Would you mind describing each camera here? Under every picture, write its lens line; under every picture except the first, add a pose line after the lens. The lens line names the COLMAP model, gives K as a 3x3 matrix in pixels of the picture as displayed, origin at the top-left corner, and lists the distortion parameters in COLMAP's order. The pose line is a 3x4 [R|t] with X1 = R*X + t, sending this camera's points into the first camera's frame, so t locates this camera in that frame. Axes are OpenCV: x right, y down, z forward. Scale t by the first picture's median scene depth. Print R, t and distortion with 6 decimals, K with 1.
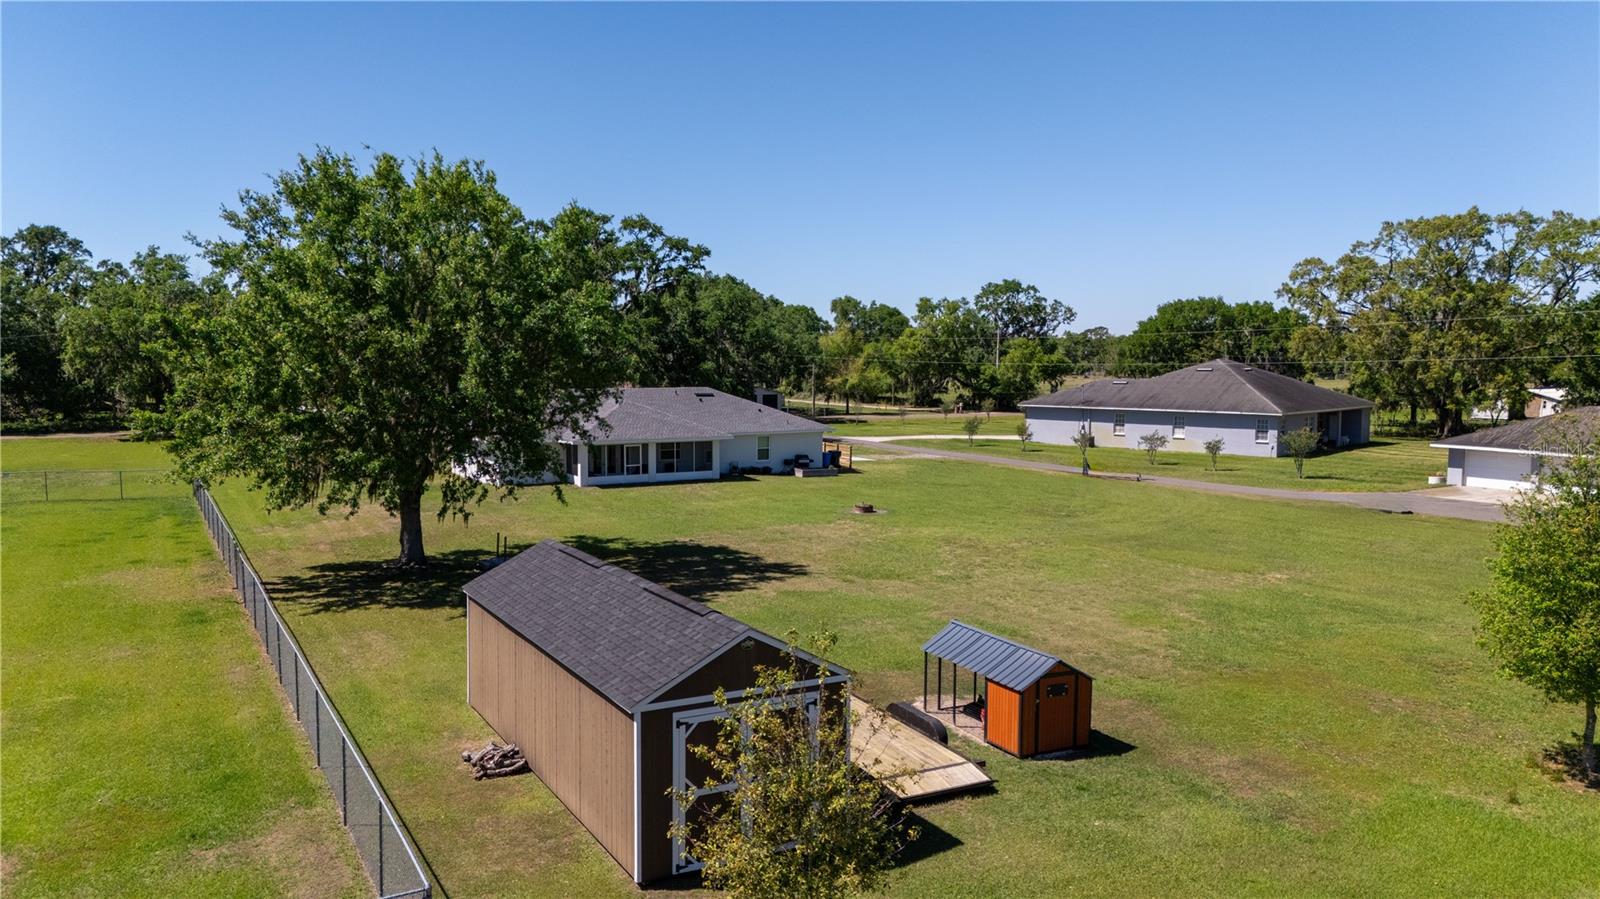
lens RADIAL K [[1171.6, 0, 800.0], [0, 1171.6, 449.5], [0, 0, 1]] dist [0.106522, -0.131128]
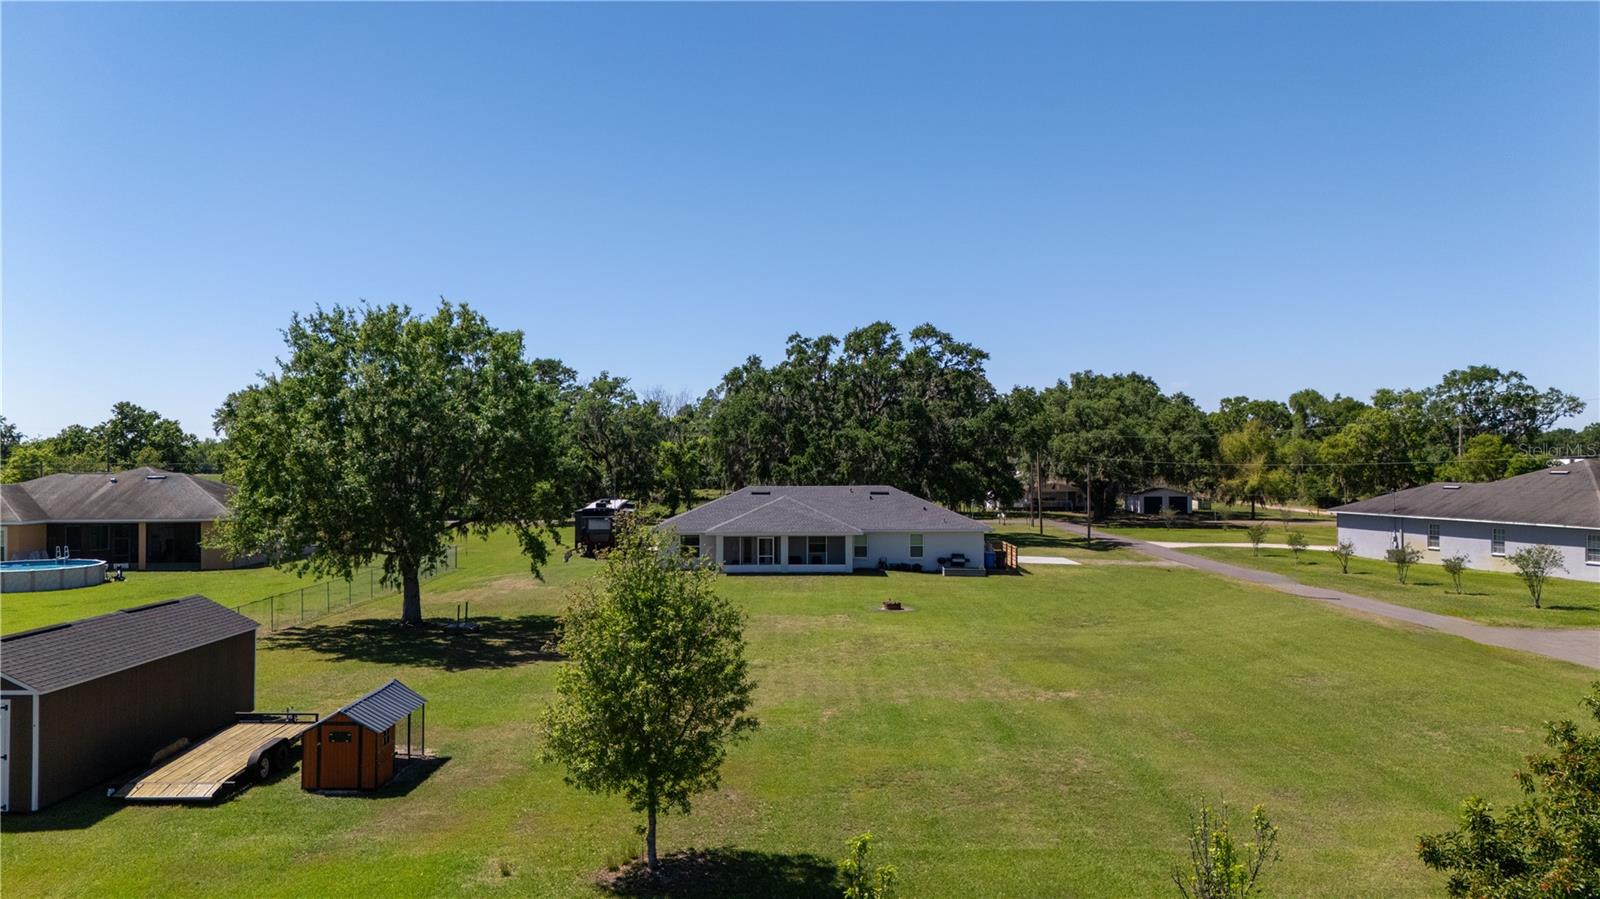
lens RADIAL K [[1171.6, 0, 800.0], [0, 1171.6, 449.5], [0, 0, 1]] dist [0.106522, -0.131128]
pose [[0.878030, -0.005106, -0.478578, 0.279841], [-0.035649, 0.996468, -0.076034, -0.002381], [0.477276, 0.083821, 0.874747, 0.034666]]
